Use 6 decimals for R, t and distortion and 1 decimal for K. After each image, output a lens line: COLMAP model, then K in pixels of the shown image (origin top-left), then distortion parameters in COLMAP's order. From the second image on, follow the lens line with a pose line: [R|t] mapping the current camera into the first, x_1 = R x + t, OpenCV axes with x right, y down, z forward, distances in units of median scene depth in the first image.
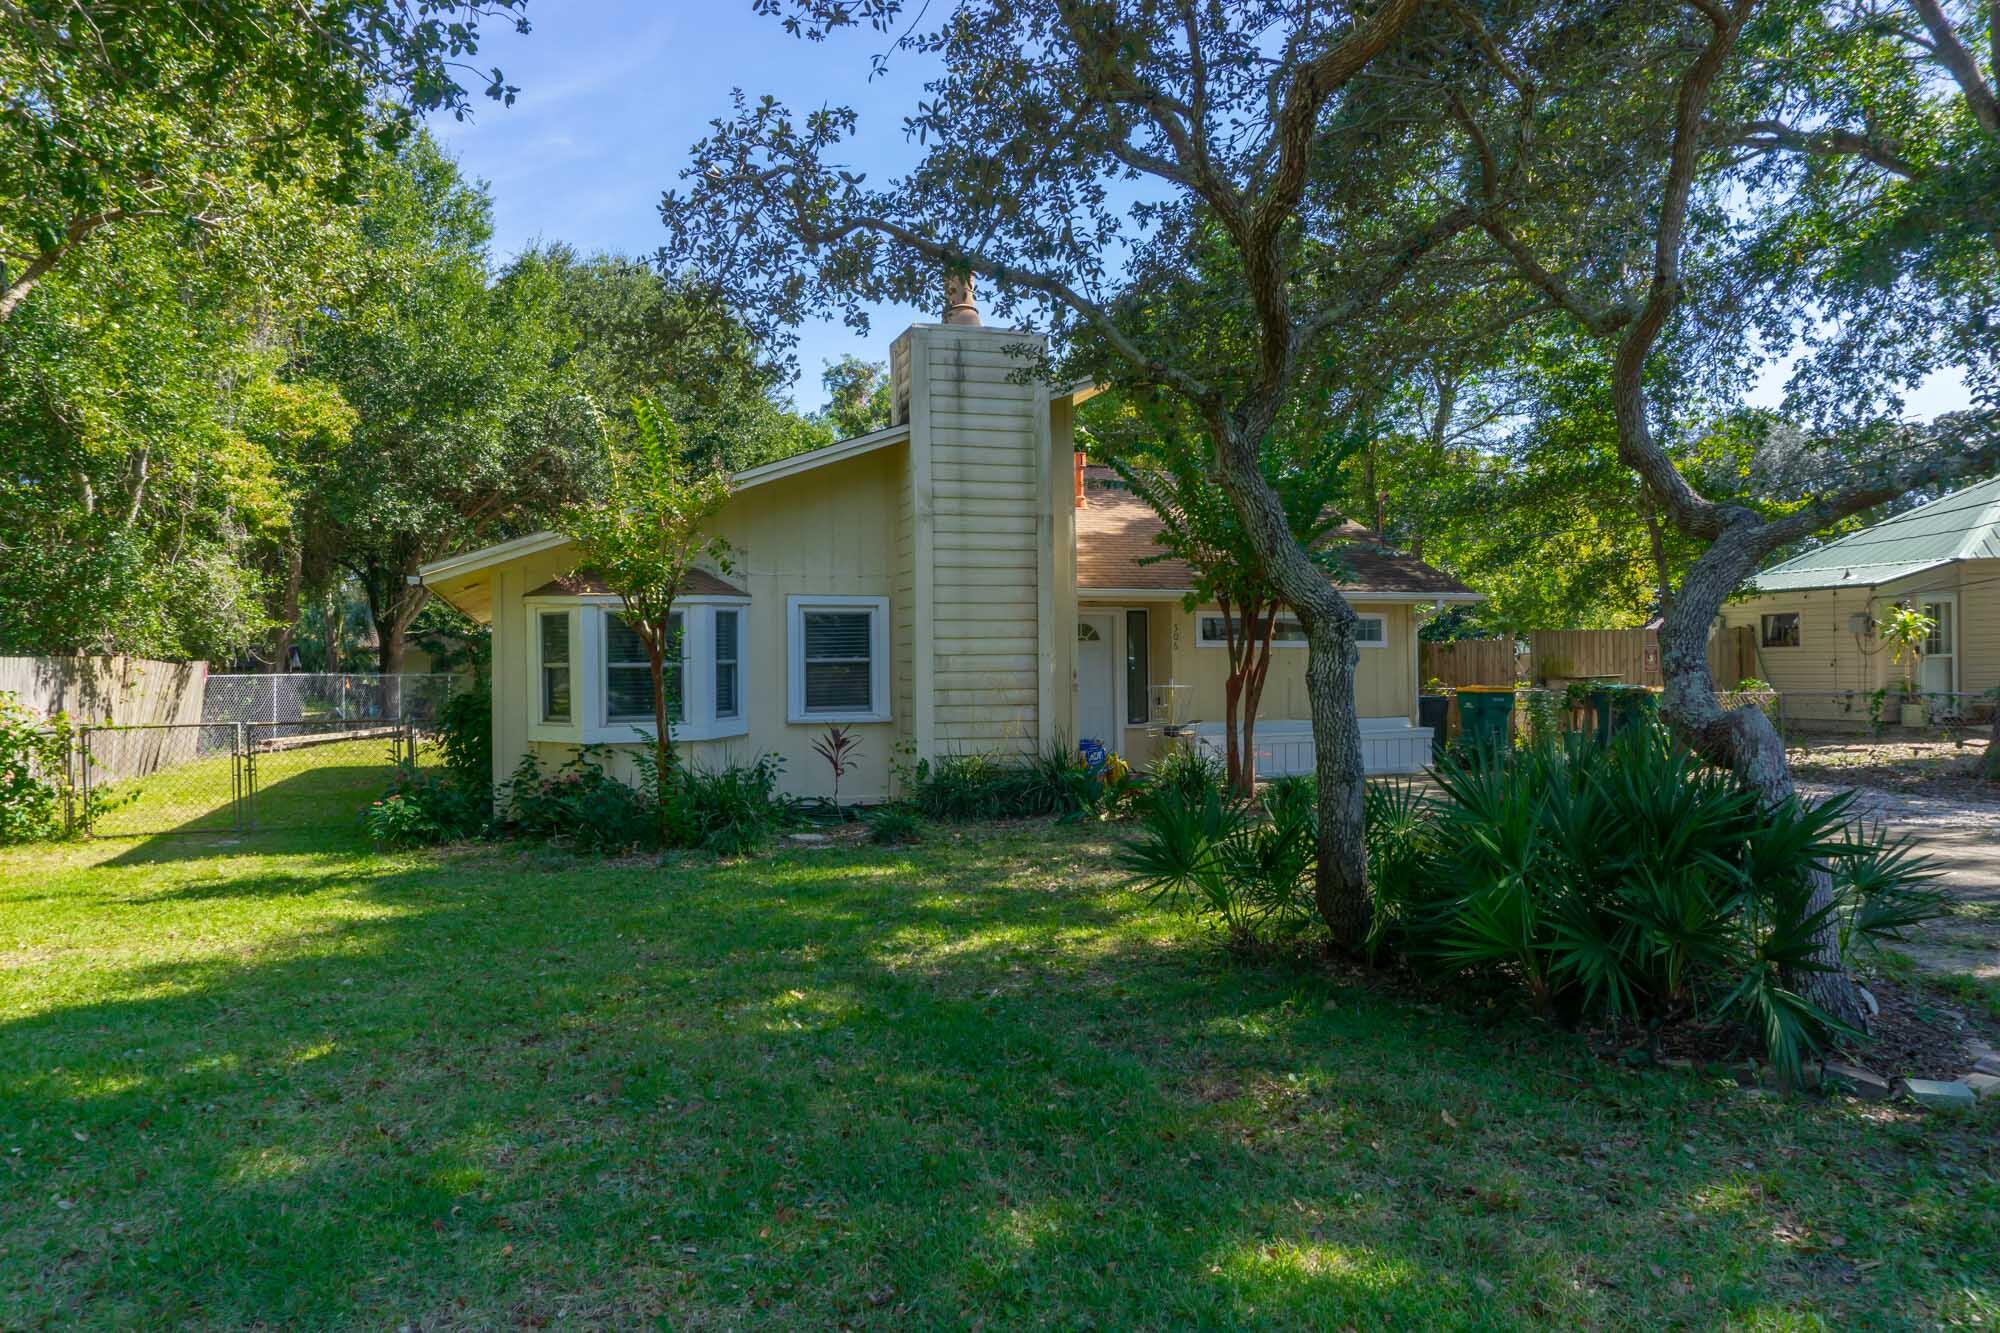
lens RADIAL K [[1346.3, 0, 1000.0], [0, 1346.3, 666.5], [0, 0, 1]] dist [-0.018203, -0.002323]
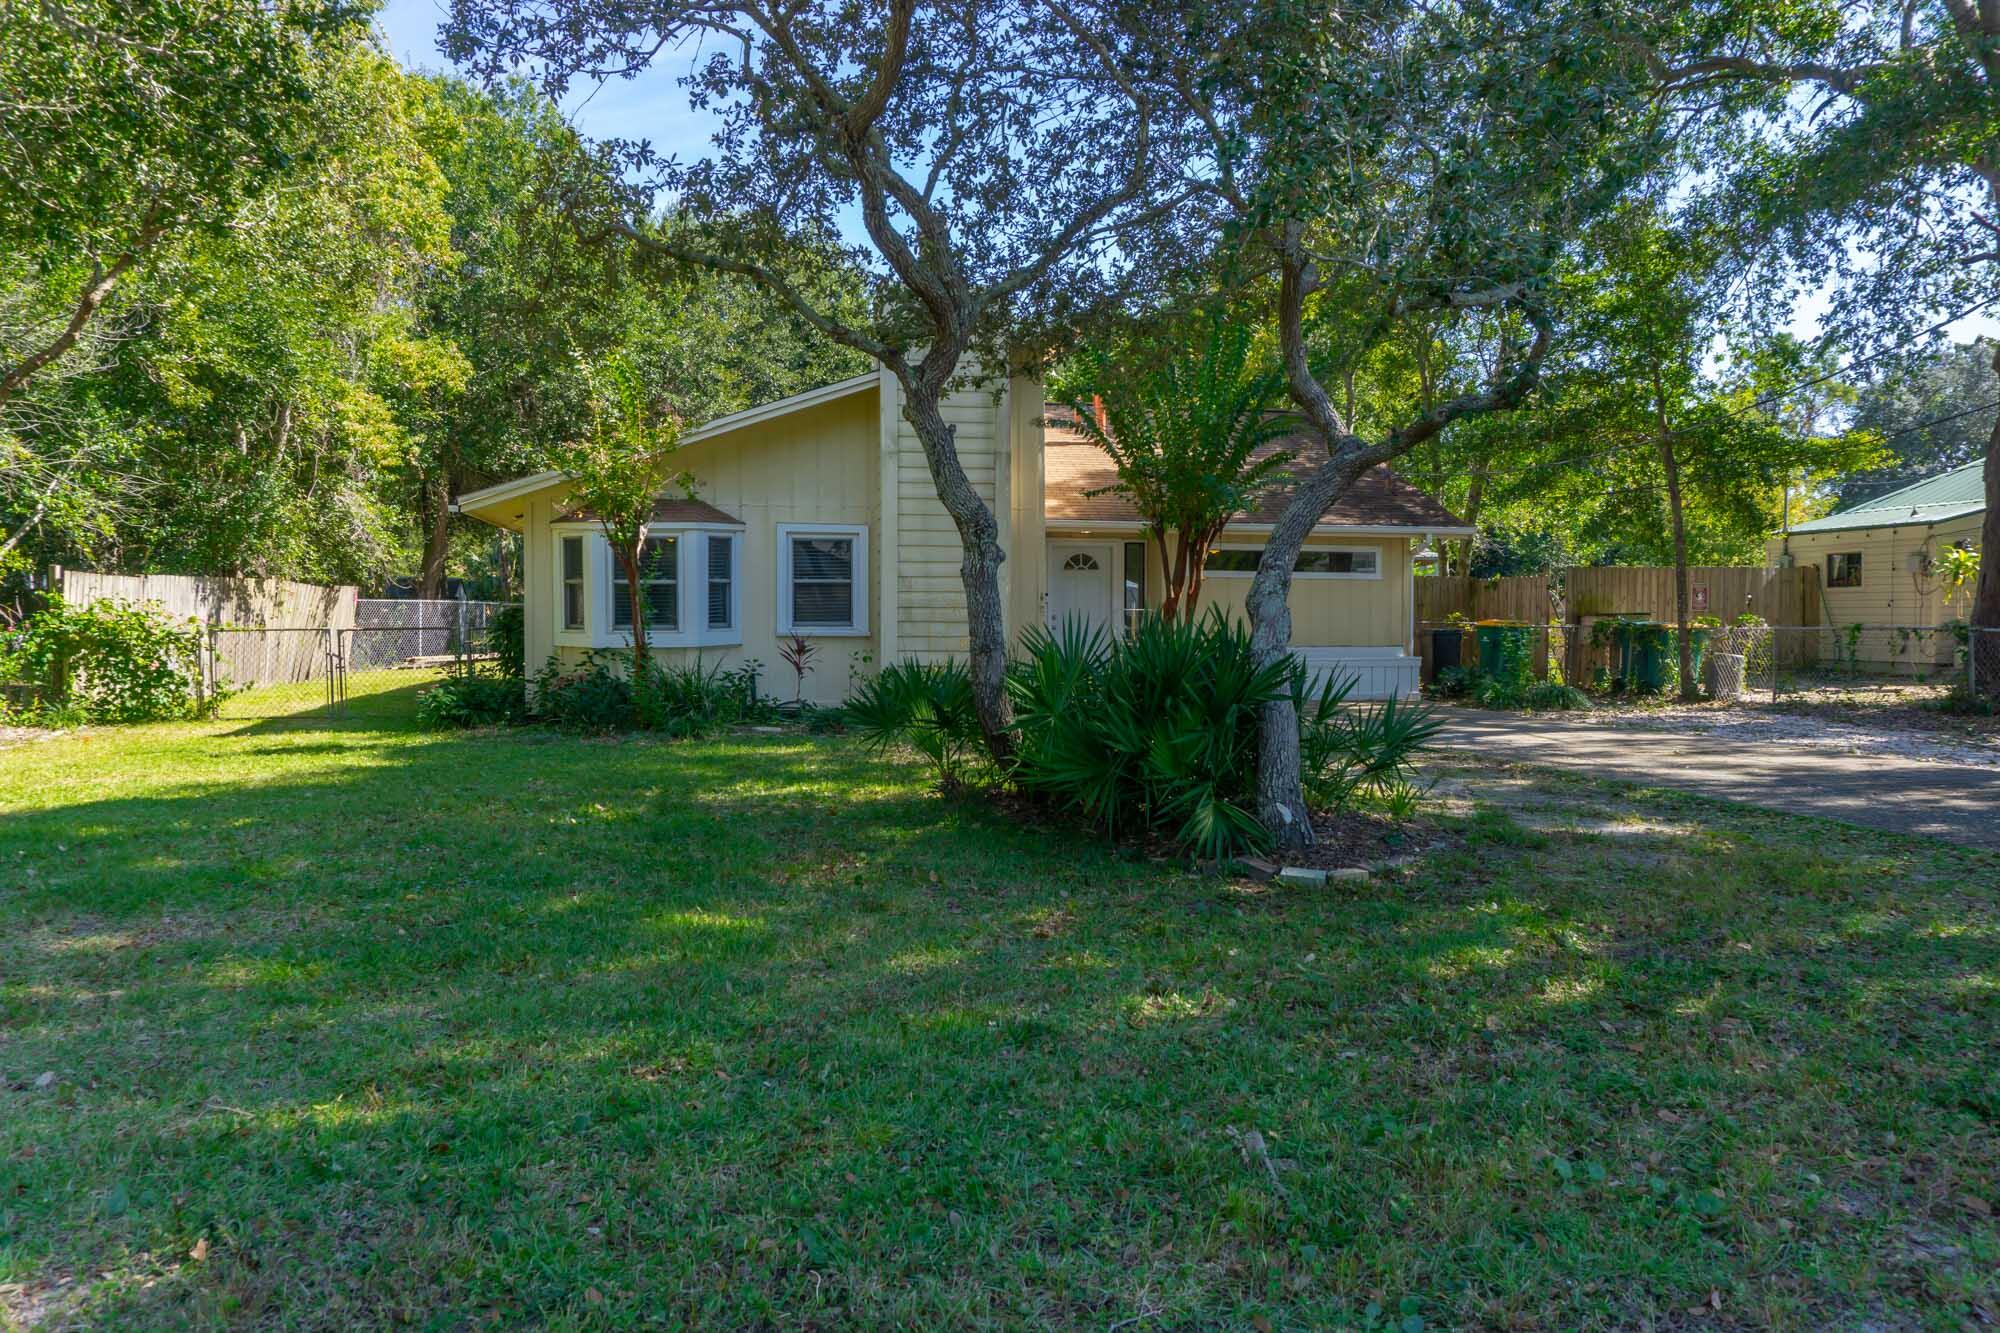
lens RADIAL K [[1378.6, 0, 1000.0], [0, 1378.6, 666.5], [0, 0, 1]] dist [-0.020825, 0.005975]
pose [[0.989497, 0.017595, -0.143480, 0.151125], [-0.012224, 0.999194, 0.038226, 0.016173], [0.144037, -0.036071, 0.988915, -0.101093]]
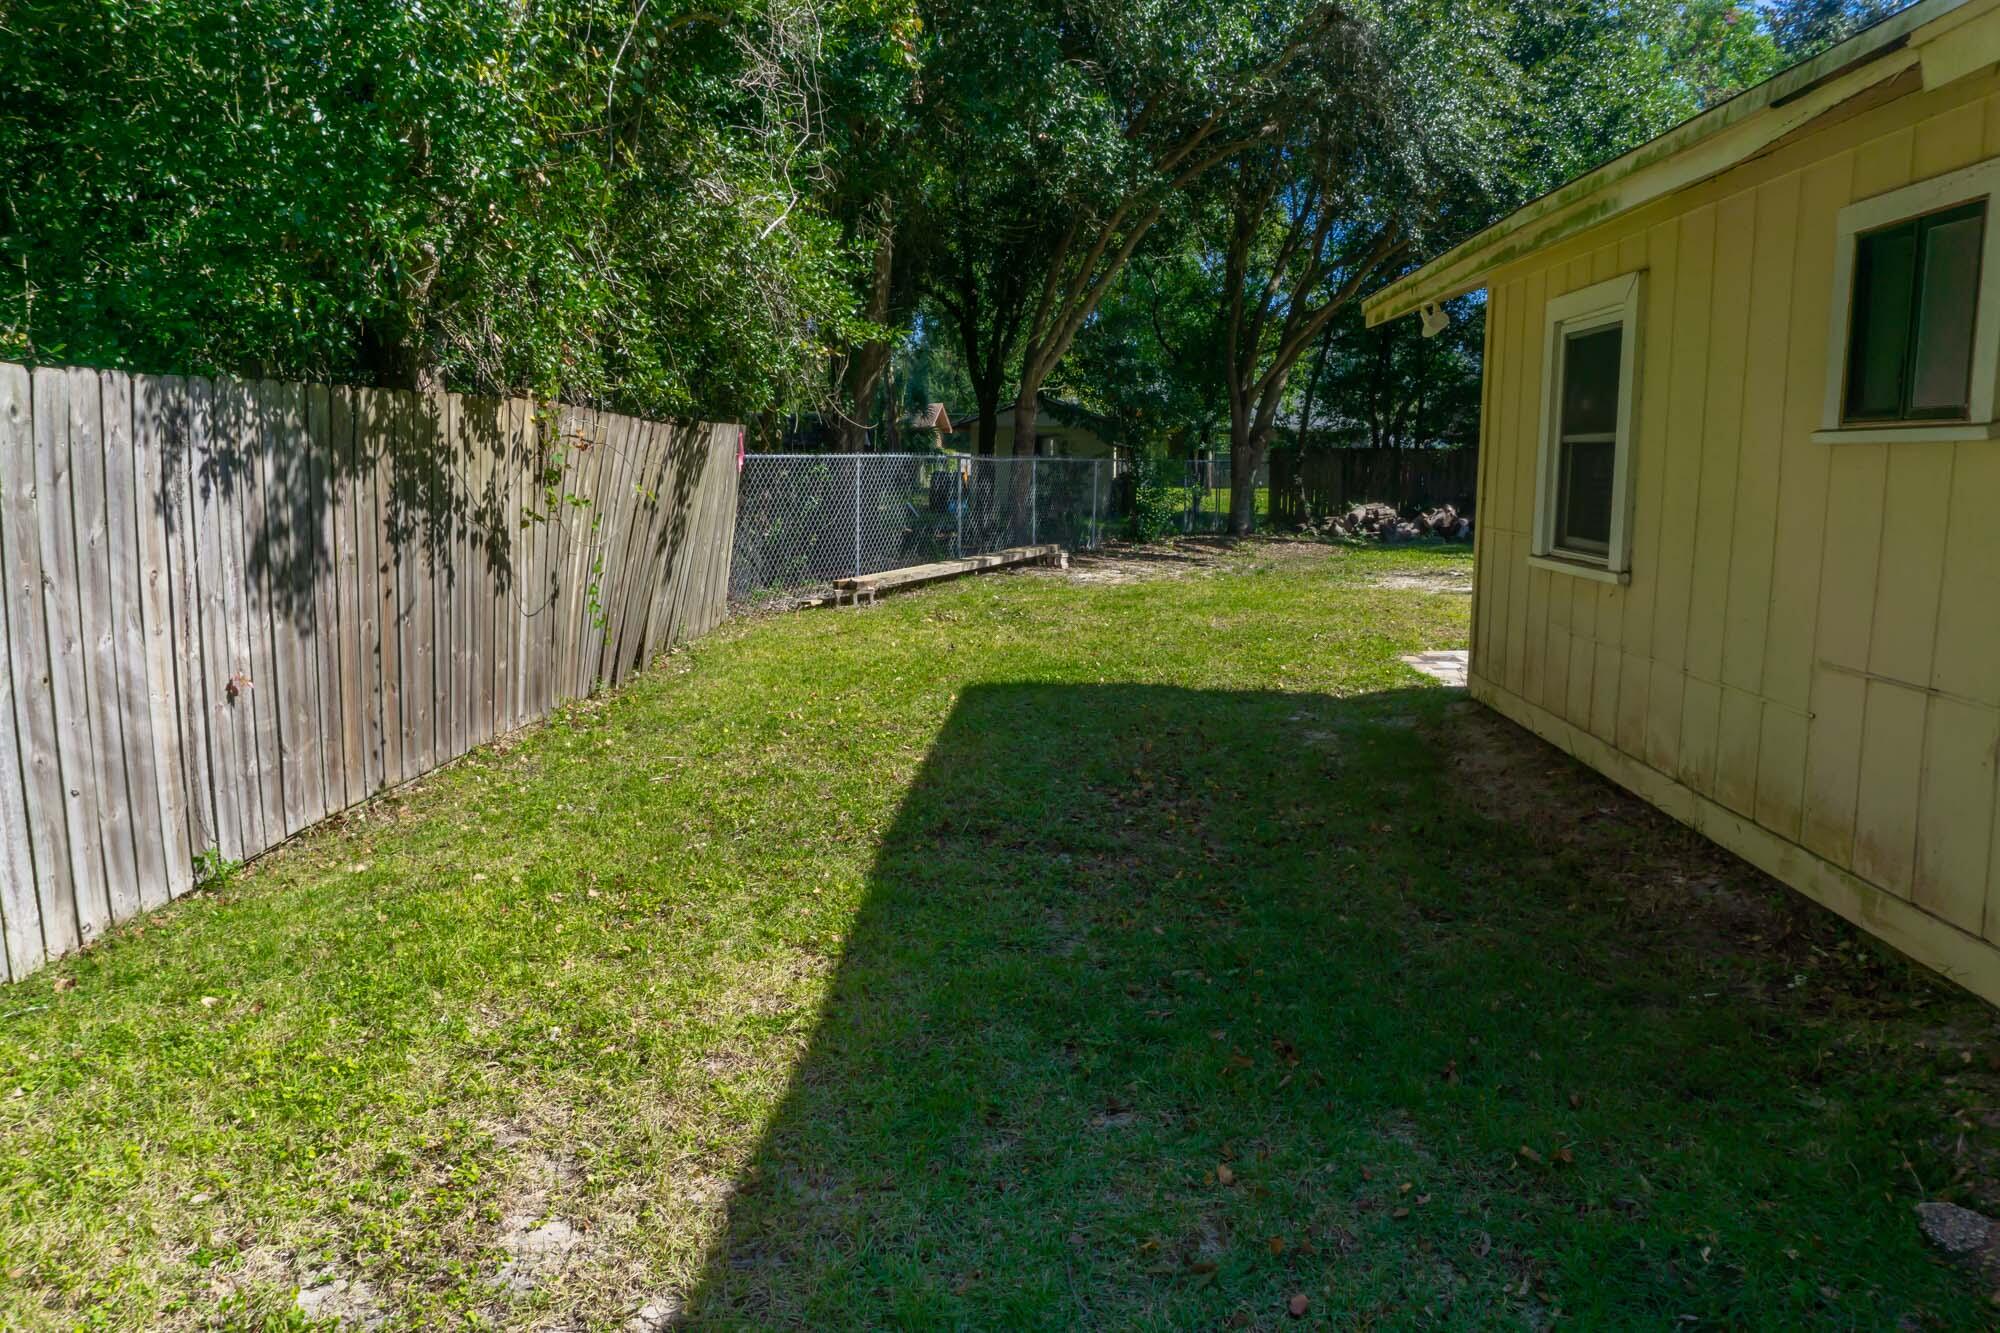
lens RADIAL K [[1346.3, 0, 1000.0], [0, 1346.3, 666.5], [0, 0, 1]] dist [-0.018203, -0.002323]
pose [[0.935191, 0.063944, -0.348323, -0.419659], [-0.009465, 0.987726, 0.155911, 0.007375], [0.354017, -0.142510, 0.924317, 0.724829]]
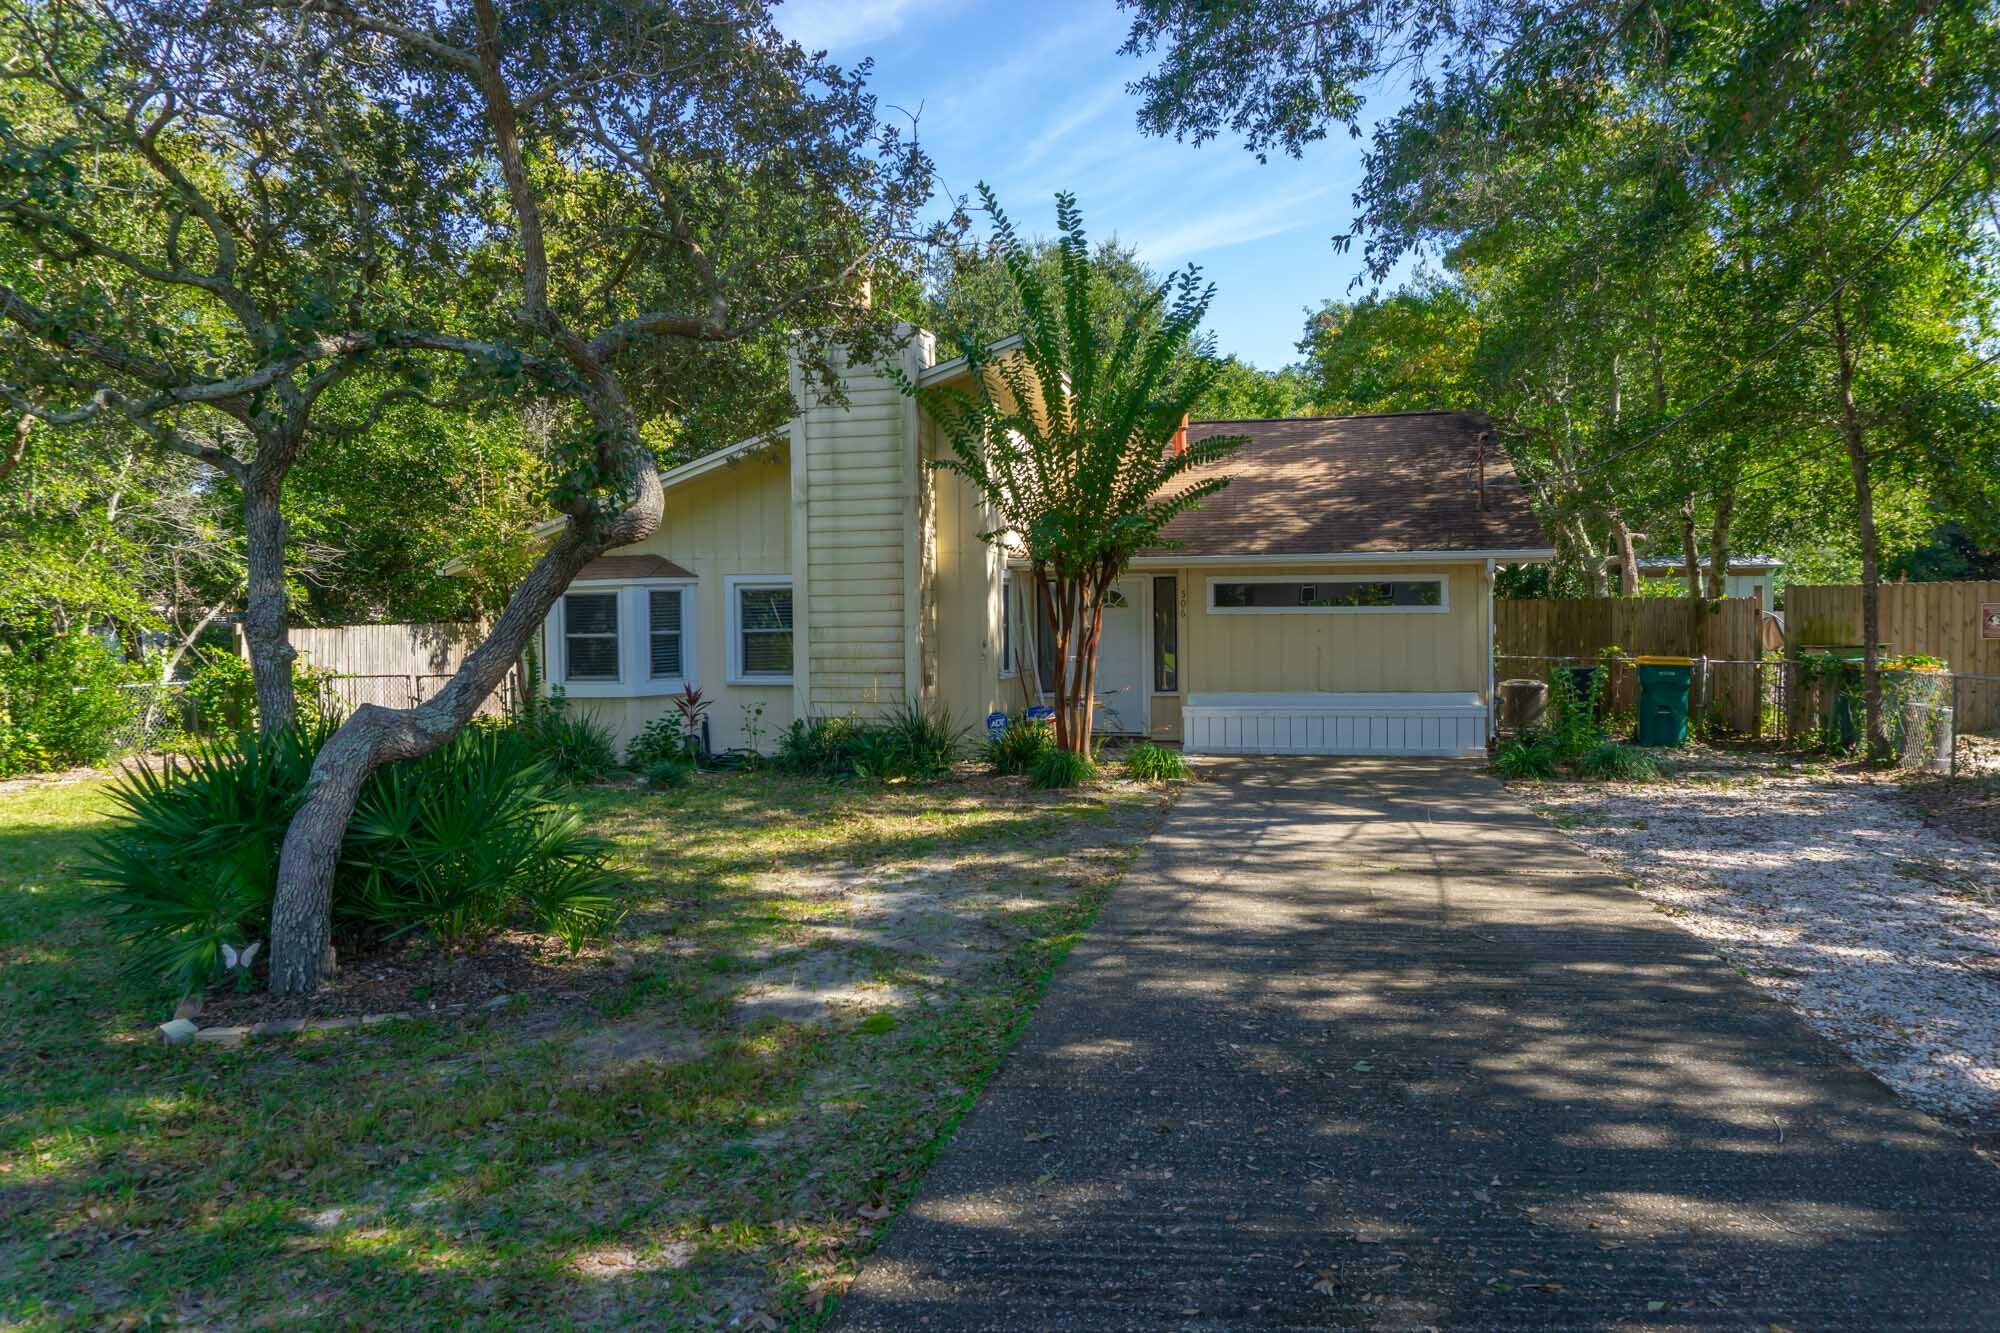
lens RADIAL K [[1346.3, 0, 1000.0], [0, 1346.3, 666.5], [0, 0, 1]] dist [-0.018203, -0.002323]
pose [[0.859607, 0.016910, -0.510676, 0.493419], [0.002579, 0.999296, 0.037431, -0.012651], [0.510950, -0.033493, 0.858958, 0.082304]]
